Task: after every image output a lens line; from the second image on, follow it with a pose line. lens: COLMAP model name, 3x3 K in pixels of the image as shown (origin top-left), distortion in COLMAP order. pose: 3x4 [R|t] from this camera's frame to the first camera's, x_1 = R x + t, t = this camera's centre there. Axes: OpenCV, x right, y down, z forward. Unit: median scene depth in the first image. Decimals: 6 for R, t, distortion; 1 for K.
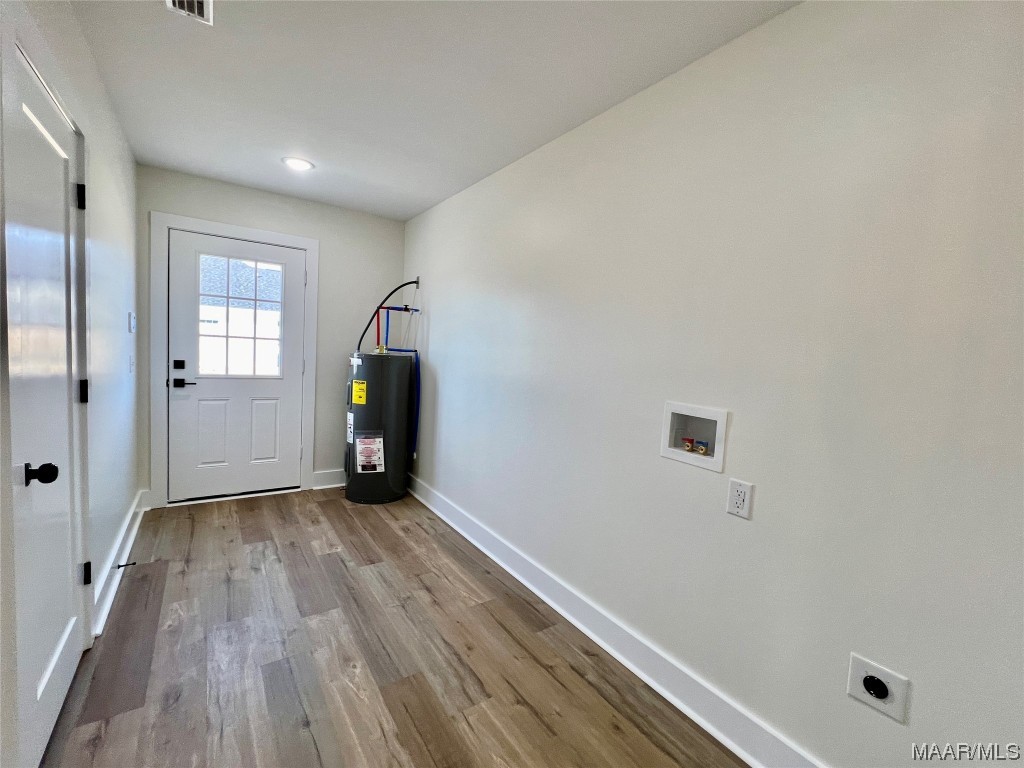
lens RADIAL K [[442.6, 0, 509.5], [0, 442.6, 379.7], [0, 0, 1]] dist [-0.001721, 0.000715]
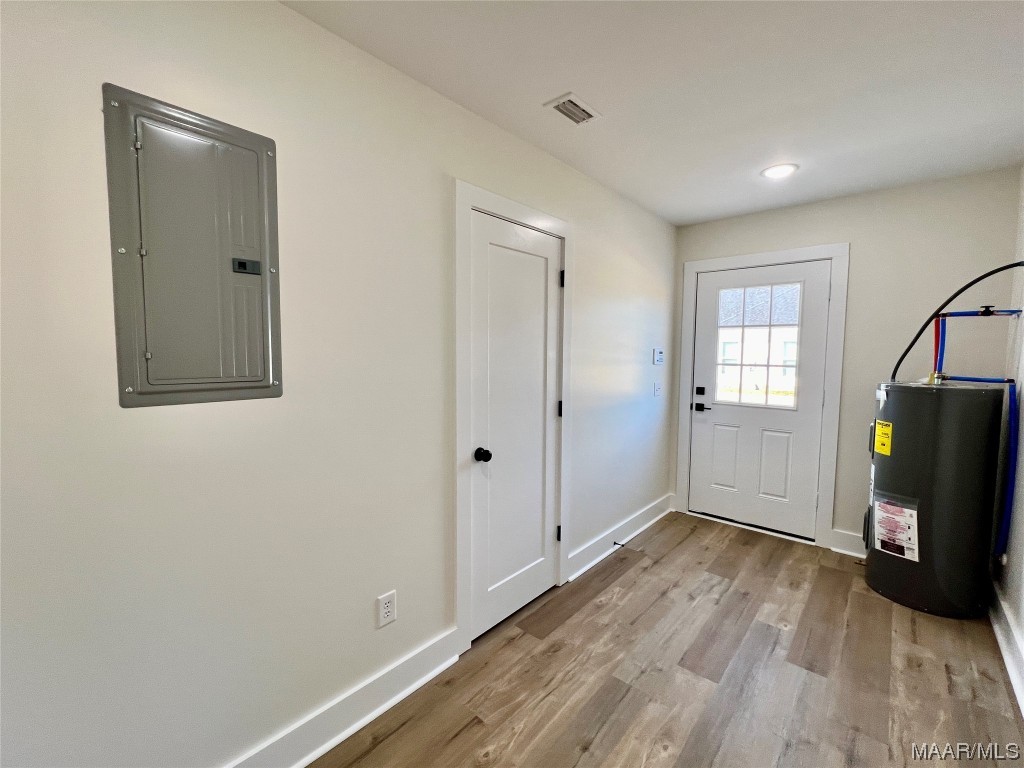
lens RADIAL K [[442.6, 0, 507.6], [0, 442.6, 378.7], [0, 0, 1]] dist [-0.001721, 0.000715]
pose [[0.241824, 0.008278, -0.970285, 0.231653], [-0.059112, 0.998232, -0.006216, -0.029410], [0.968518, 0.058859, 0.241886, 0.250338]]
